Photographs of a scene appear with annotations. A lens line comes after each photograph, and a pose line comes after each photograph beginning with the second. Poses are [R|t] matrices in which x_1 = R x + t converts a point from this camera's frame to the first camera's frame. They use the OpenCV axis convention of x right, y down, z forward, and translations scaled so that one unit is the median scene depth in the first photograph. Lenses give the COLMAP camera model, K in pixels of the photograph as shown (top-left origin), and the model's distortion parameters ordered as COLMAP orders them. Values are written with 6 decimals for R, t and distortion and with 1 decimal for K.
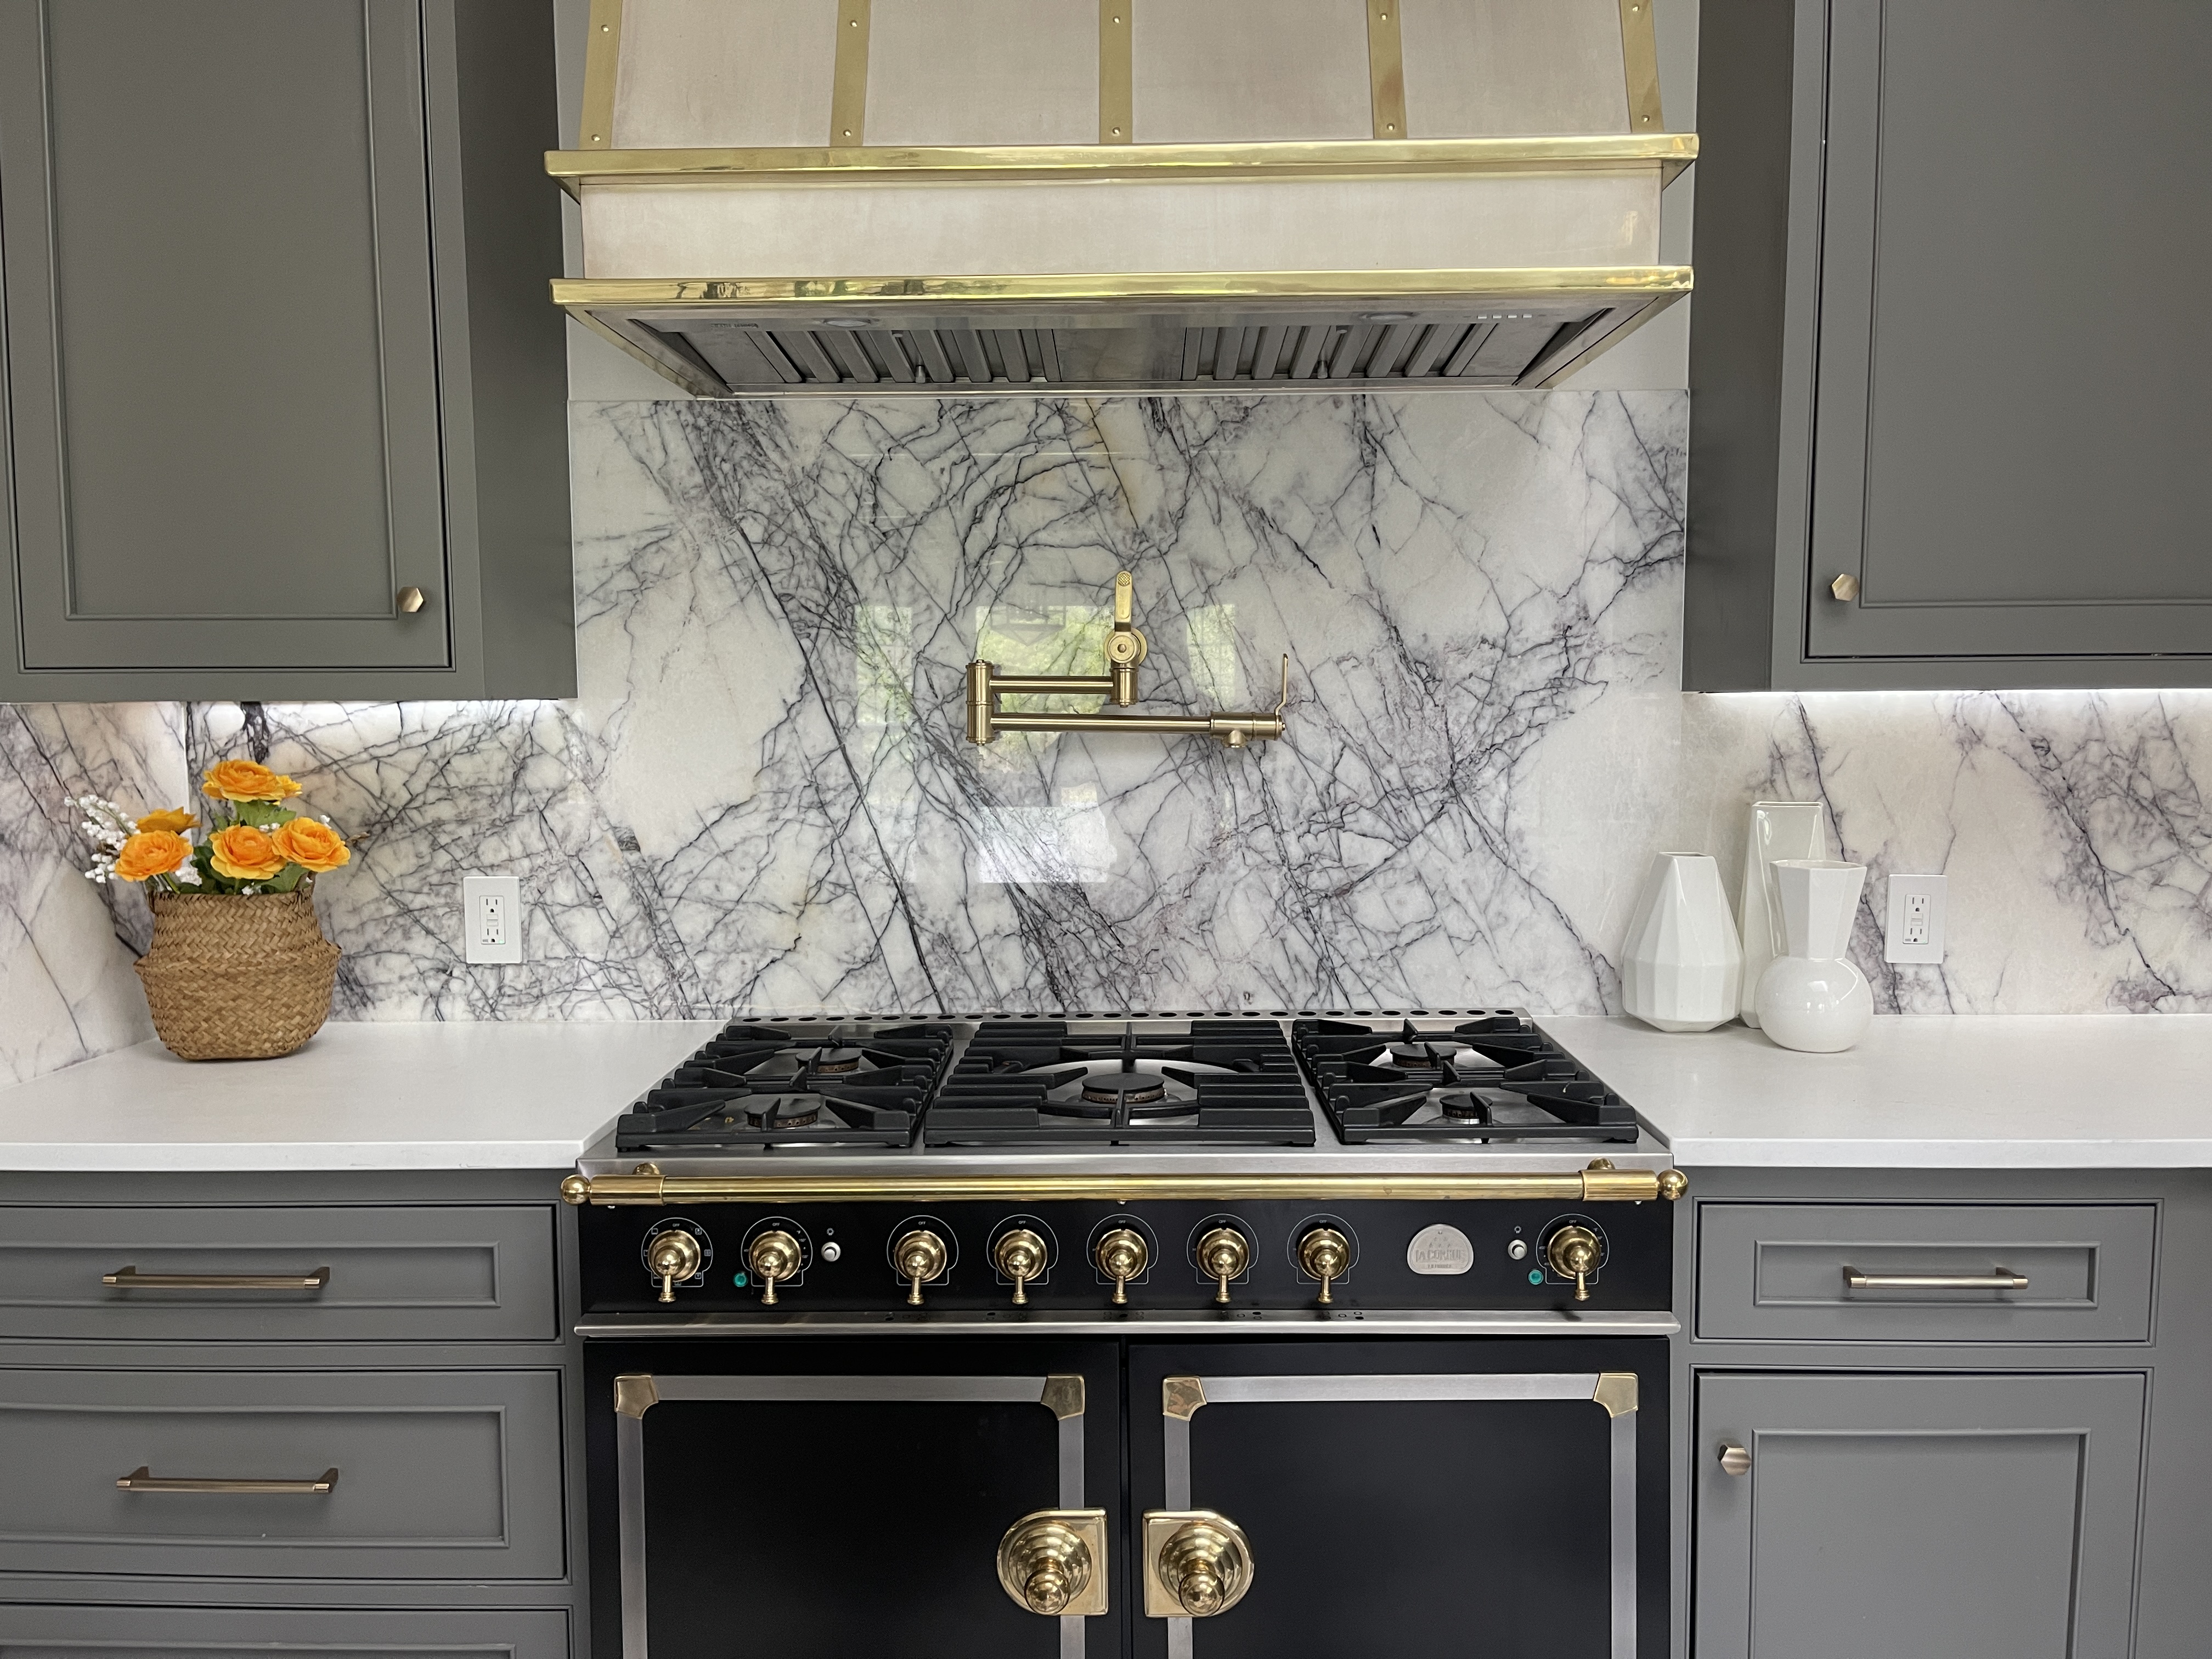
lens RADIAL K [[1672.3, 0, 1110.9], [0, 1672.3, 844.4], [0, 0, 1]] dist [0.071557, -0.093473]
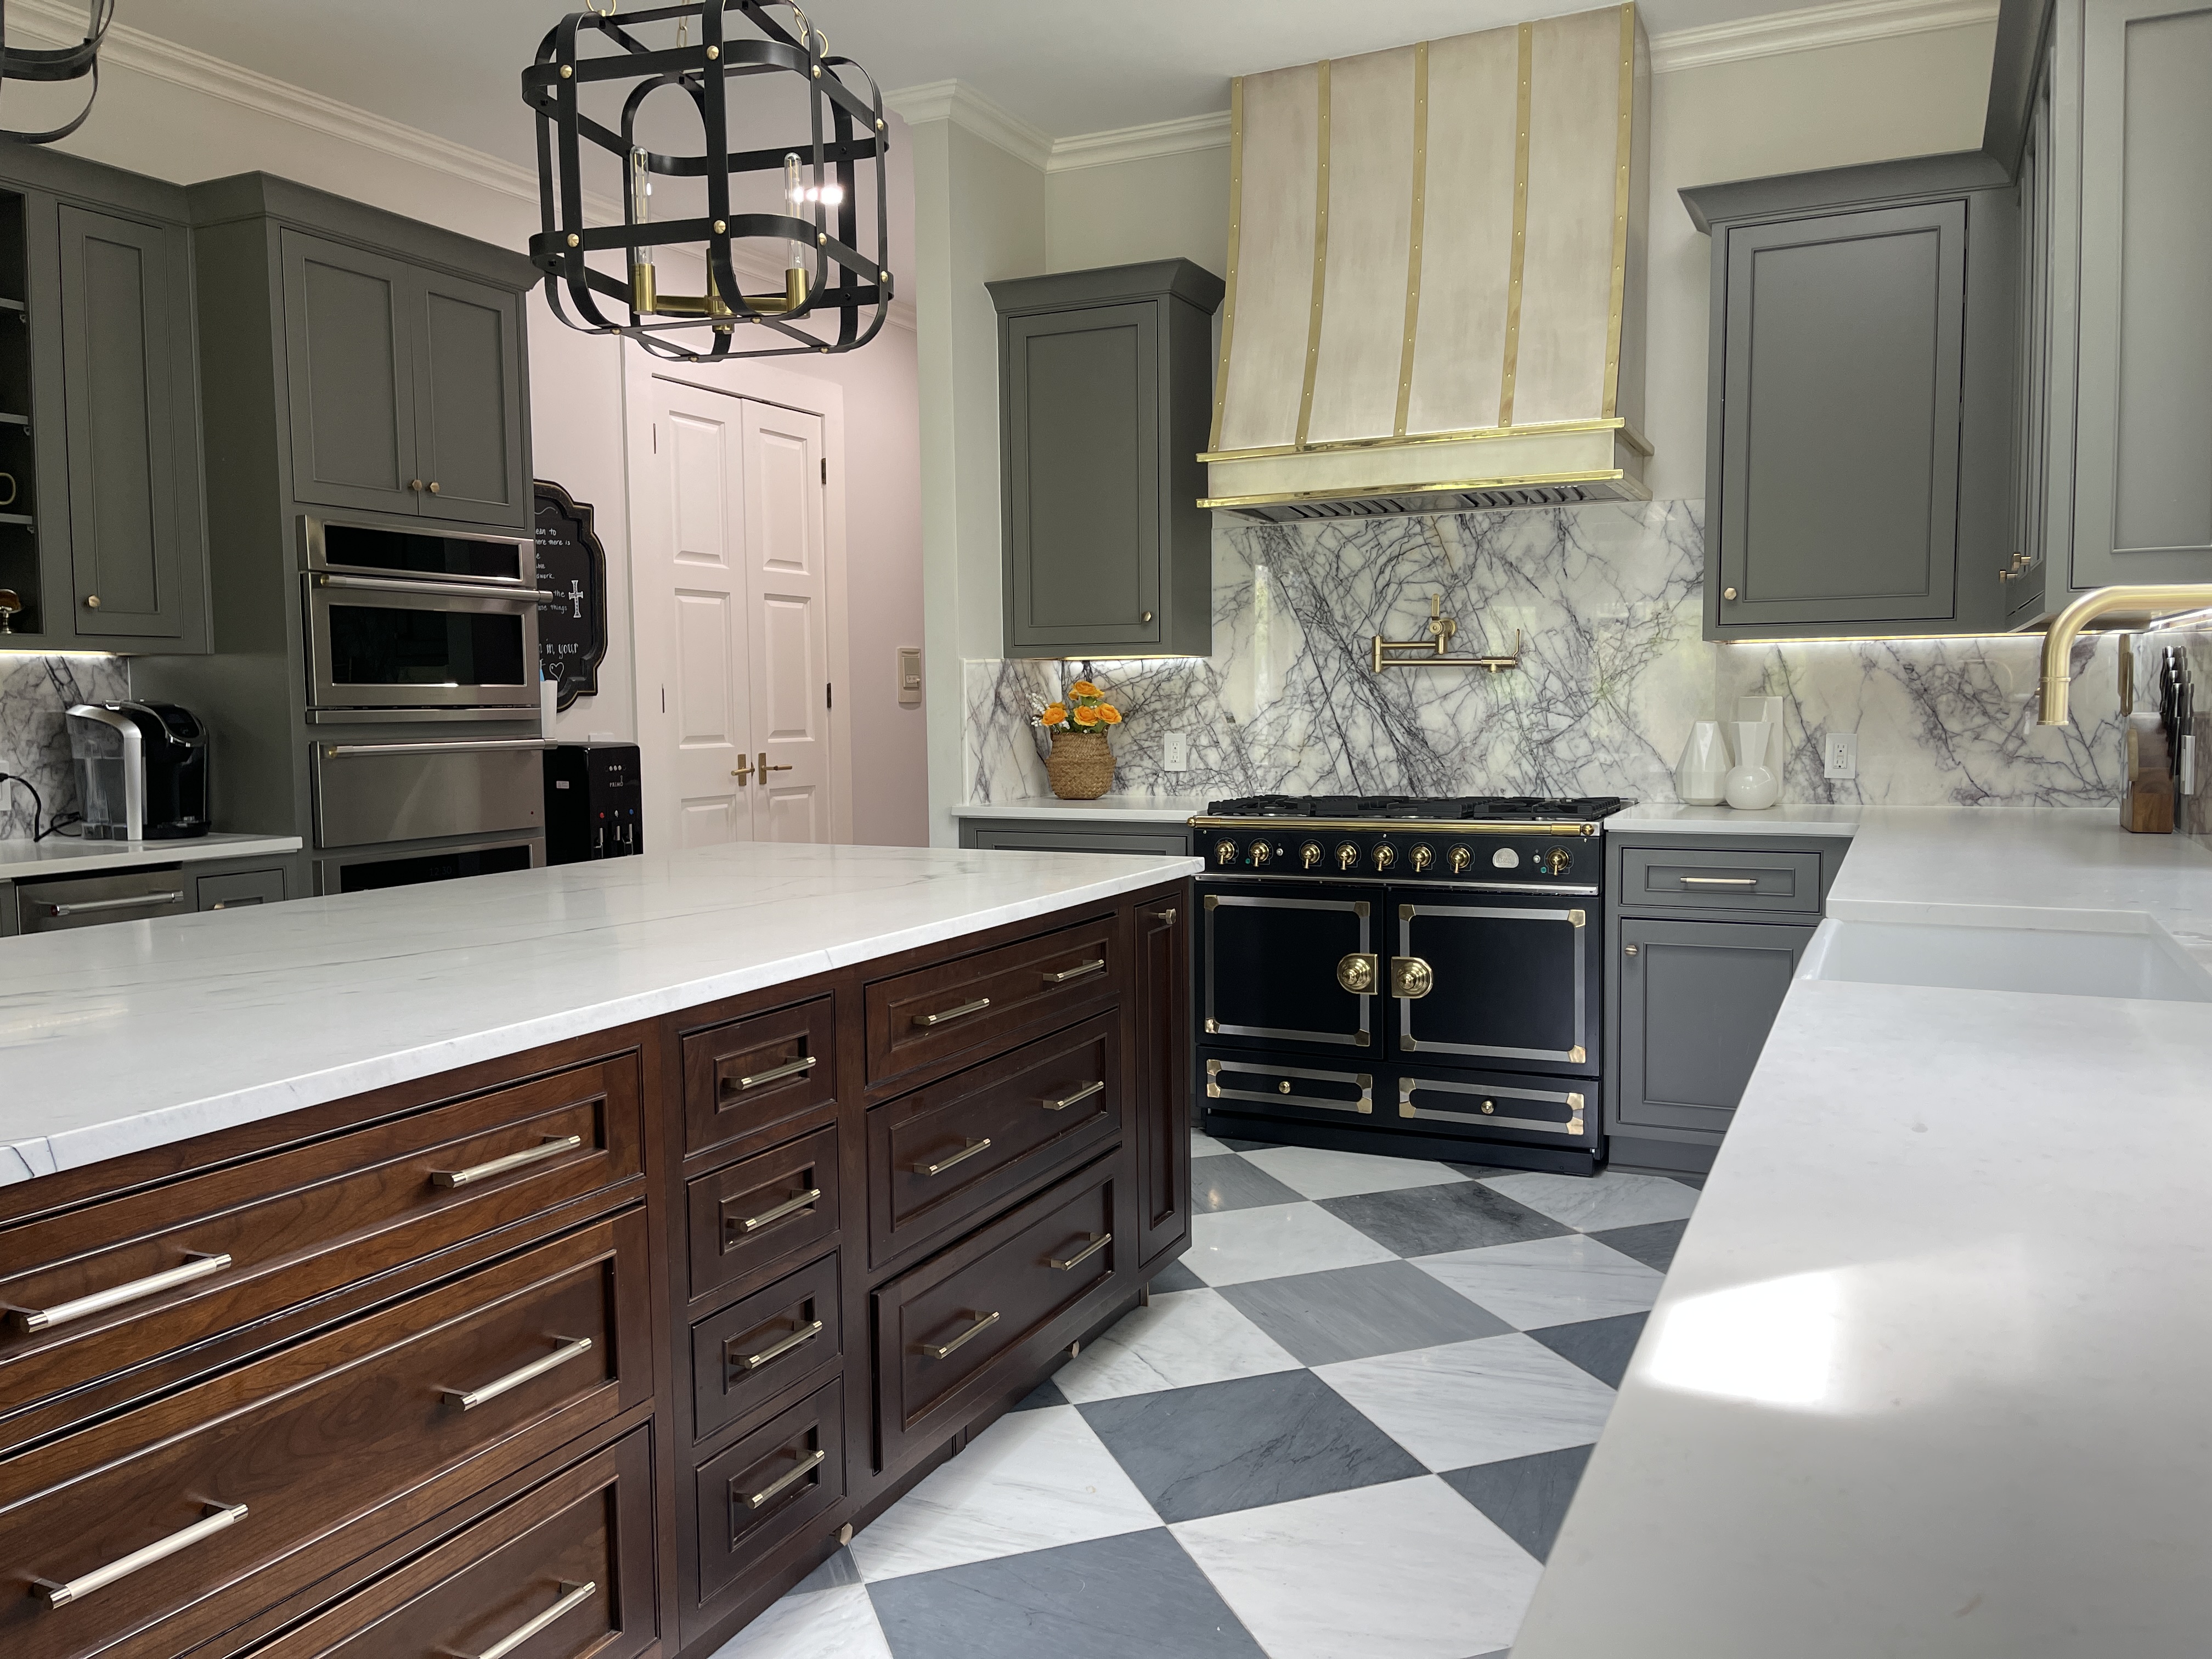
lens RADIAL K [[1672.3, 0, 1105.4], [0, 1672.3, 826.5], [0, 0, 1]] dist [0.071557, -0.093473]
pose [[0.911525, 0.027210, -0.410344, 0.507202], [-0.032121, 0.999471, -0.005076, 0.165928], [0.409989, 0.017807, 0.911916, -1.170436]]
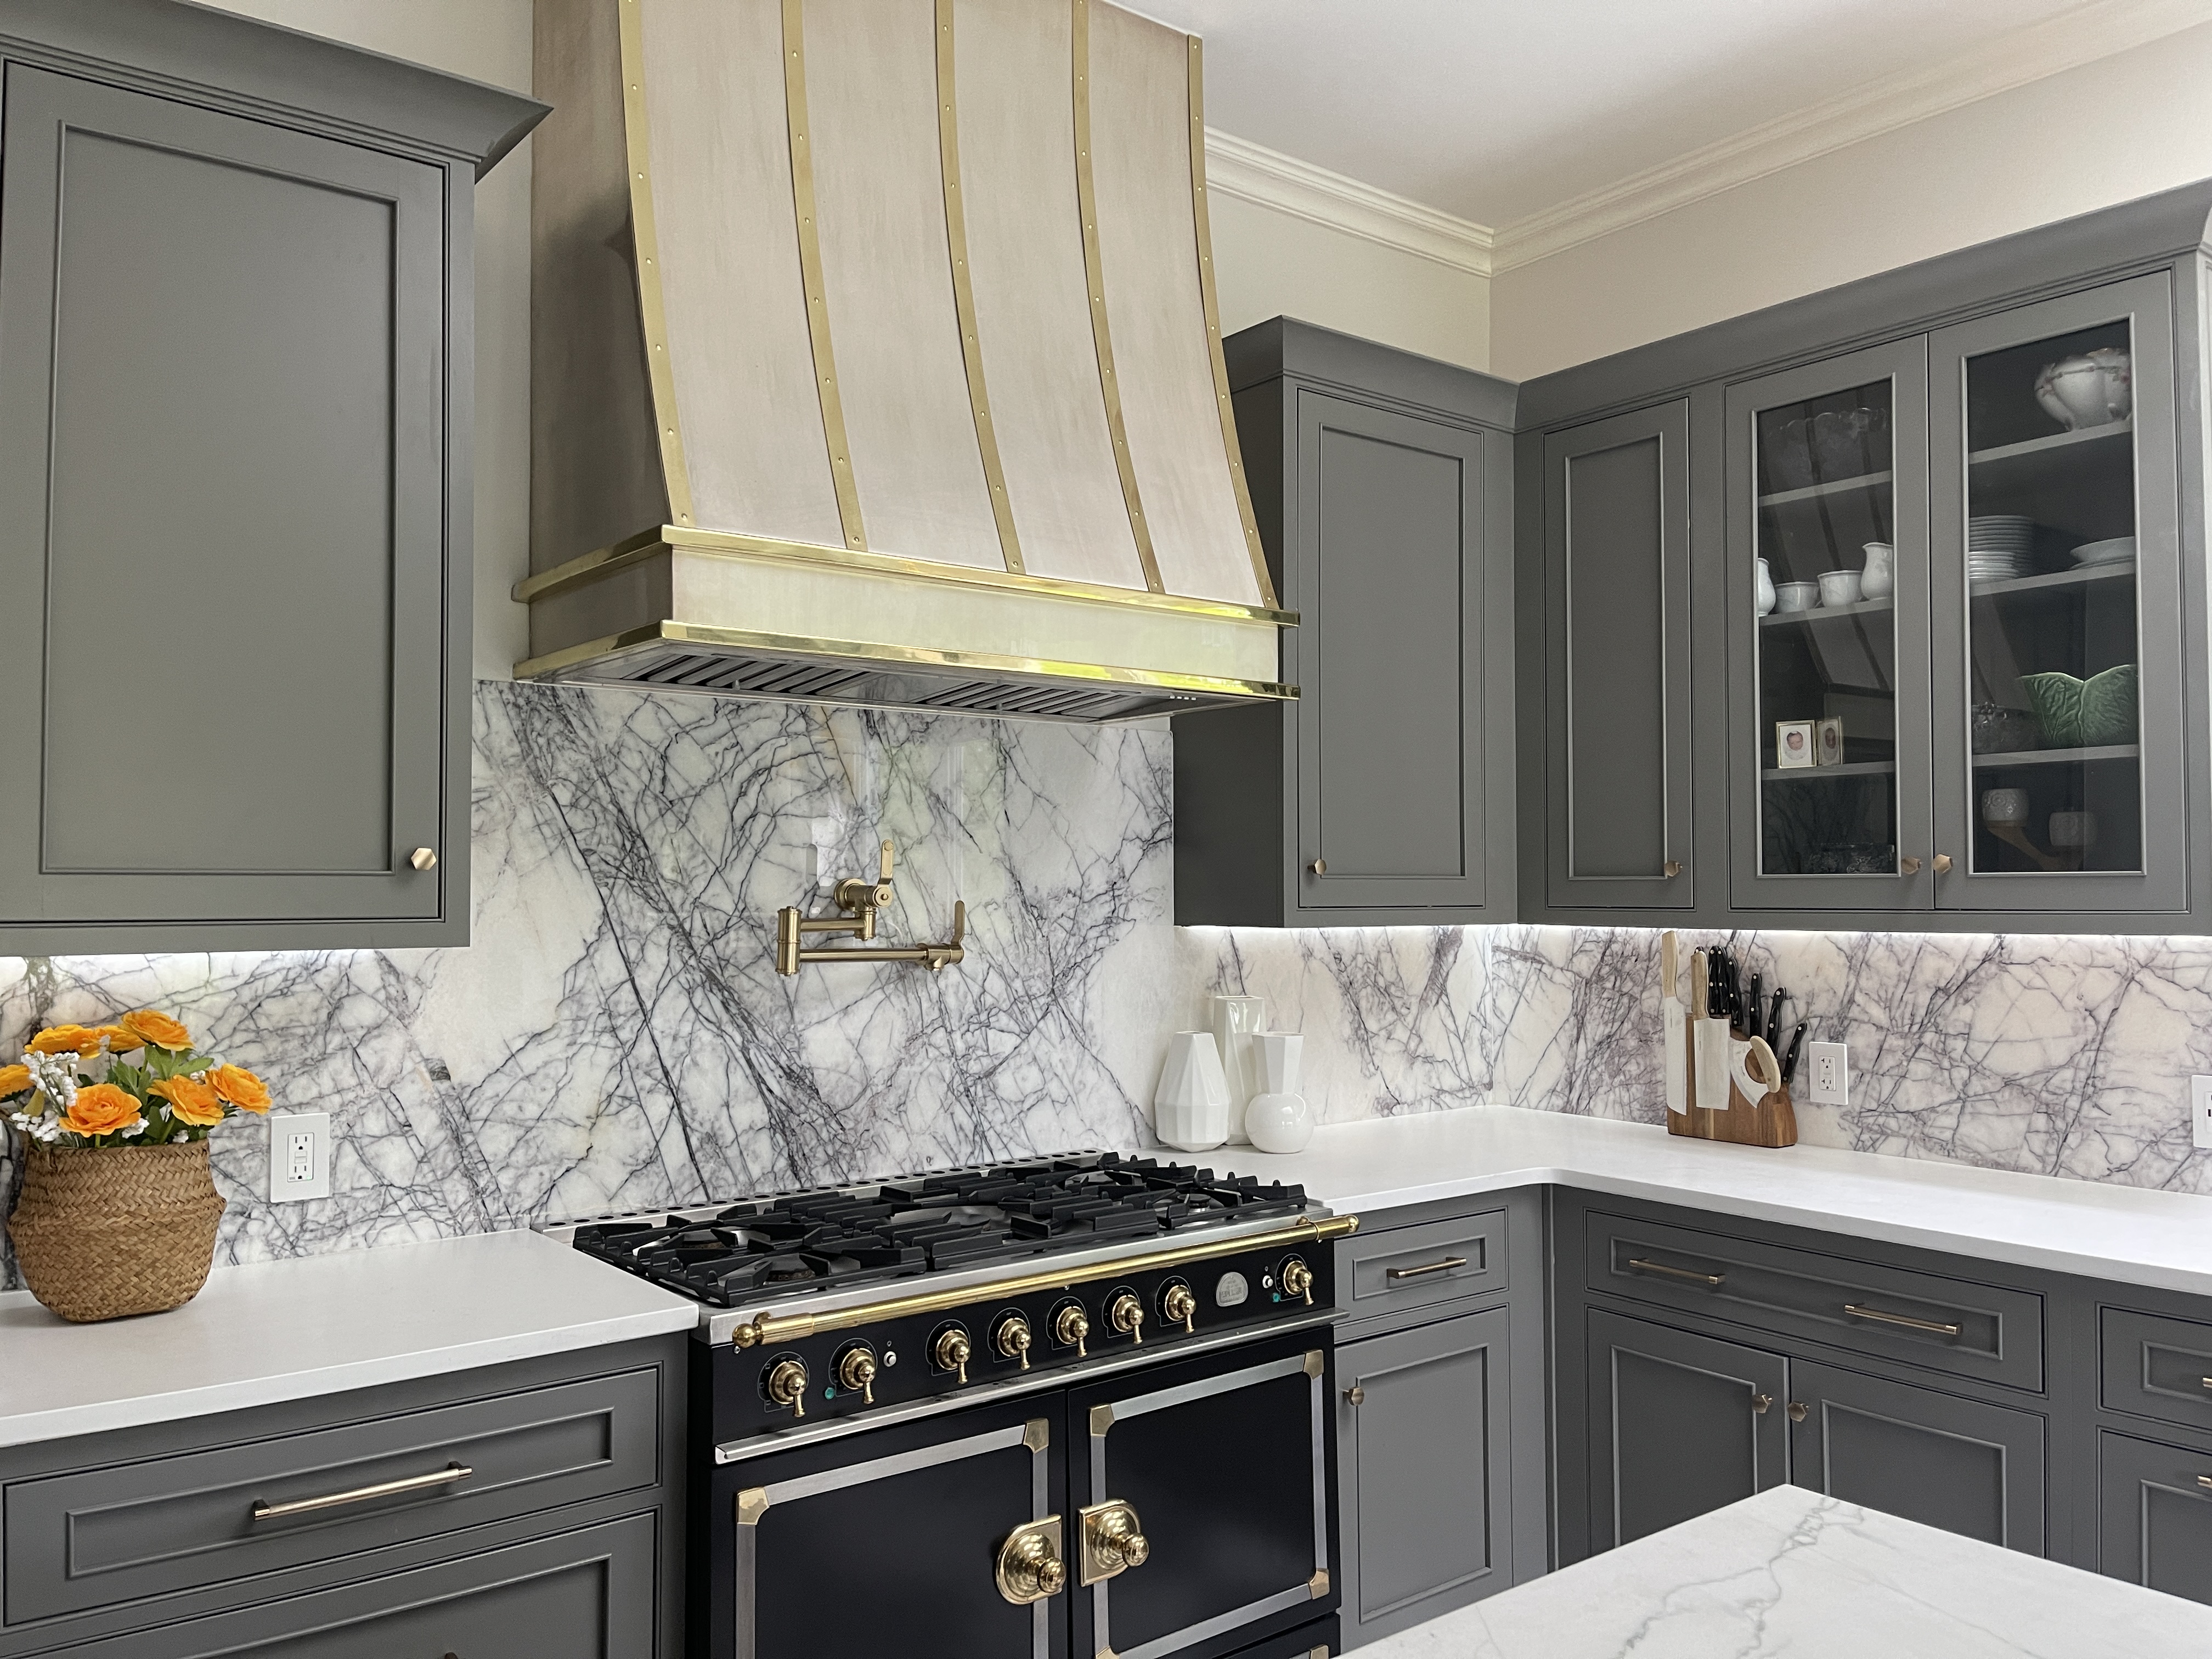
lens RADIAL K [[1672.3, 0, 1116.1], [0, 1672.3, 842.8], [0, 0, 1]] dist [0.071557, -0.093473]
pose [[0.777952, 0.022462, 0.627922, -0.646810], [0.055915, 0.992921, -0.104793, -0.009909], [-0.625831, 0.116634, 0.771189, -0.137300]]
